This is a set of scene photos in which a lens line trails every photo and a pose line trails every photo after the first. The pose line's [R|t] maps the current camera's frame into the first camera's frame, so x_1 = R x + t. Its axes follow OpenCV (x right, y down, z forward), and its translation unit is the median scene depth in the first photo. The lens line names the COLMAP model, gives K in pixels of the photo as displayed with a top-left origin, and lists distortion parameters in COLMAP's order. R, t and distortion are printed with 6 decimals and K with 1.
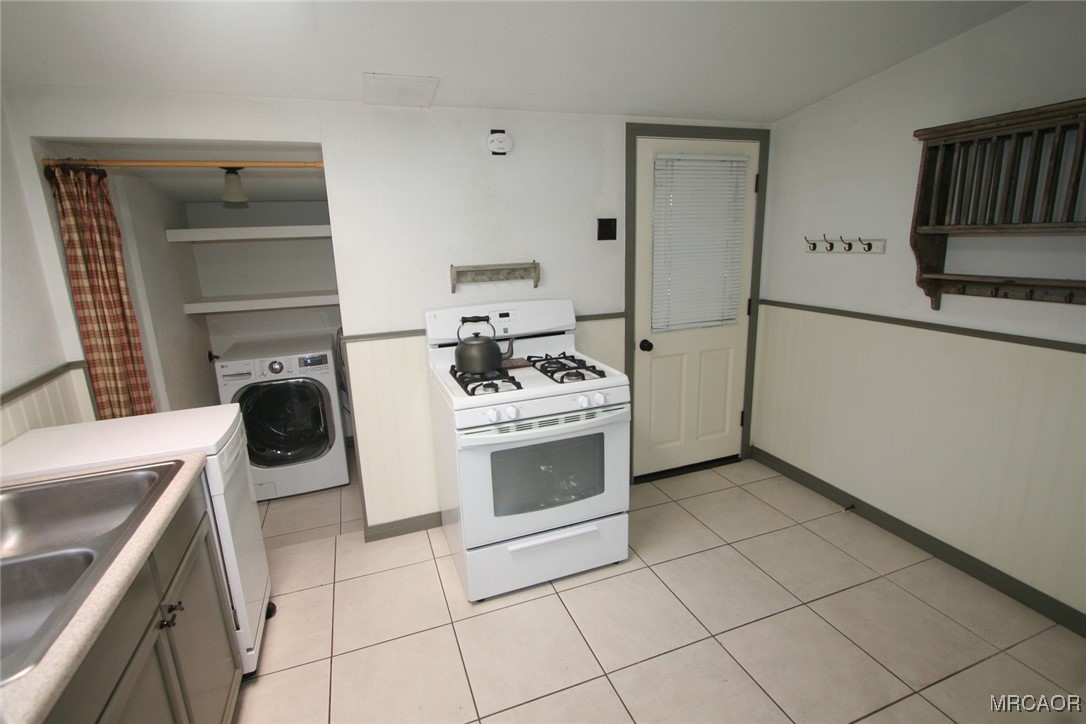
lens RADIAL K [[515.6, 0, 541.3], [0, 515.6, 358.9], [0, 0, 1]] dist [-0.003577, -0.000030]
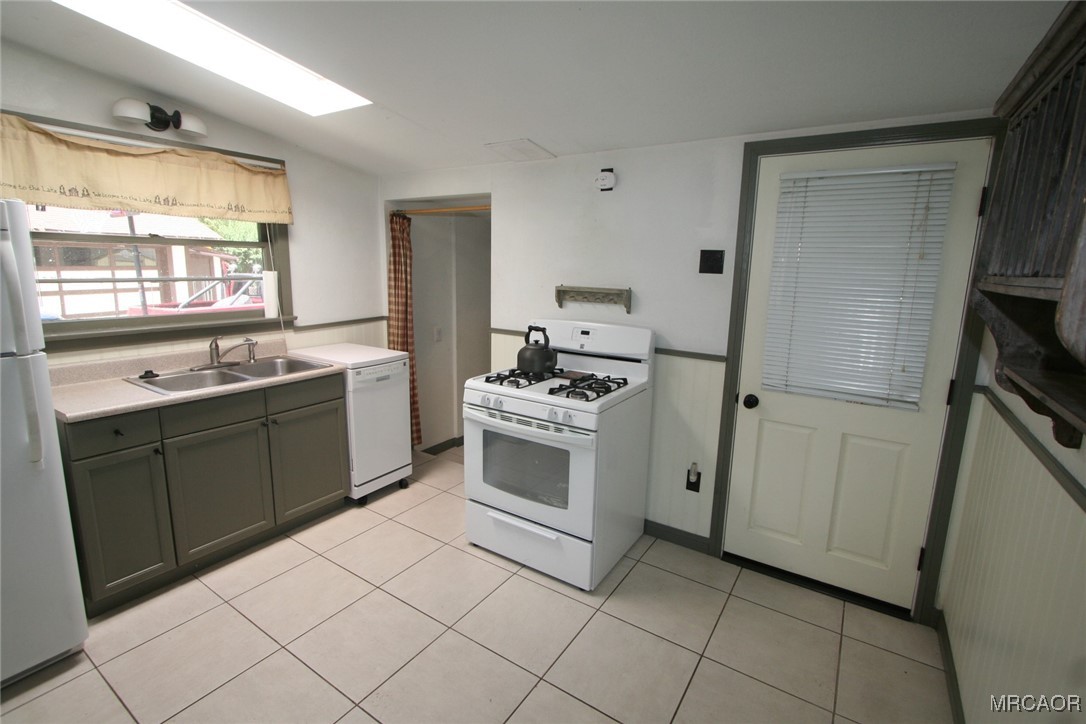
lens RADIAL K [[500.9, 0, 543.0], [0, 500.9, 362.0], [0, 0, 1]] dist [0.001772, 0.000032]
pose [[0.590962, 0.201869, -0.781034, 0.714825], [-0.230936, 0.969998, 0.075974, -0.082165], [0.772938, 0.135471, 0.619850, 0.257737]]
